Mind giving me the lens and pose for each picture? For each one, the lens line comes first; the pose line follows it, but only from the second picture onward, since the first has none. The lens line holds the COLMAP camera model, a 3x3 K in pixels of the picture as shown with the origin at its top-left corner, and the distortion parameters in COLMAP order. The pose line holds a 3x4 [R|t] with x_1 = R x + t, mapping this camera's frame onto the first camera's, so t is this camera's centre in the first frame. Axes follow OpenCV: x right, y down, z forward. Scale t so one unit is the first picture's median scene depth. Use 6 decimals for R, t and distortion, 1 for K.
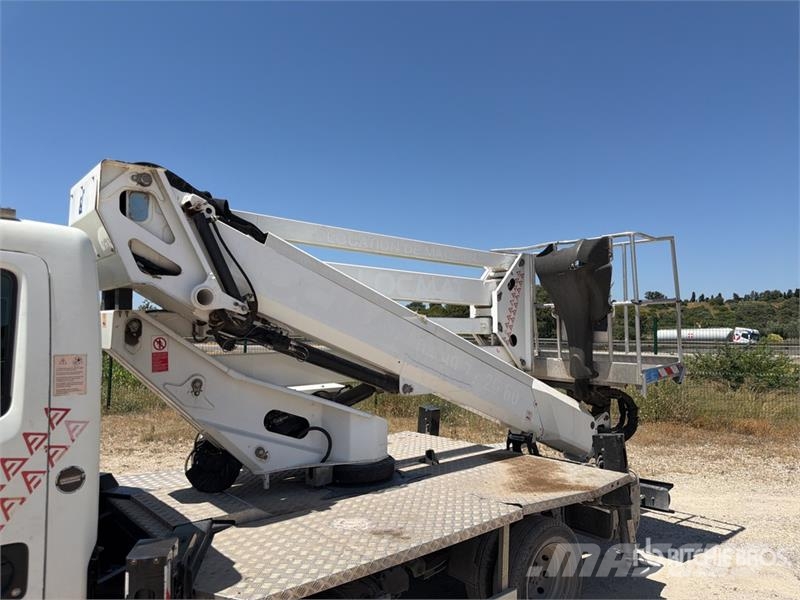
lens RADIAL K [[565.3, 0, 400.0], [0, 565.3, 300.0], [0, 0, 1]] dist [0.008967, -0.001030]
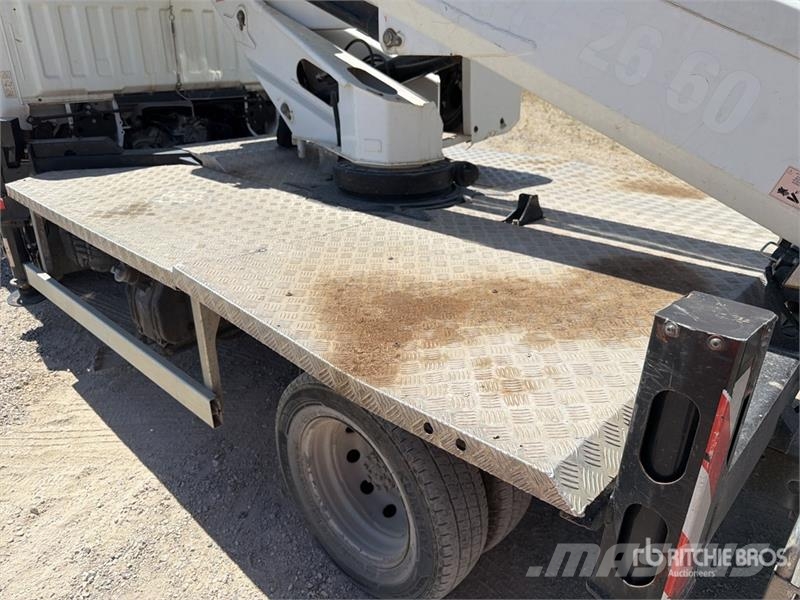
lens RADIAL K [[579.2, 0, 404.9], [0, 579.2, 309.6], [0, 0, 1]] dist [0.048400, -0.079351]
pose [[0.095569, 0.414504, -0.905015, 0.486499], [0.048648, 0.906146, 0.420159, 0.132325], [0.994233, -0.084181, 0.066434, 0.795978]]
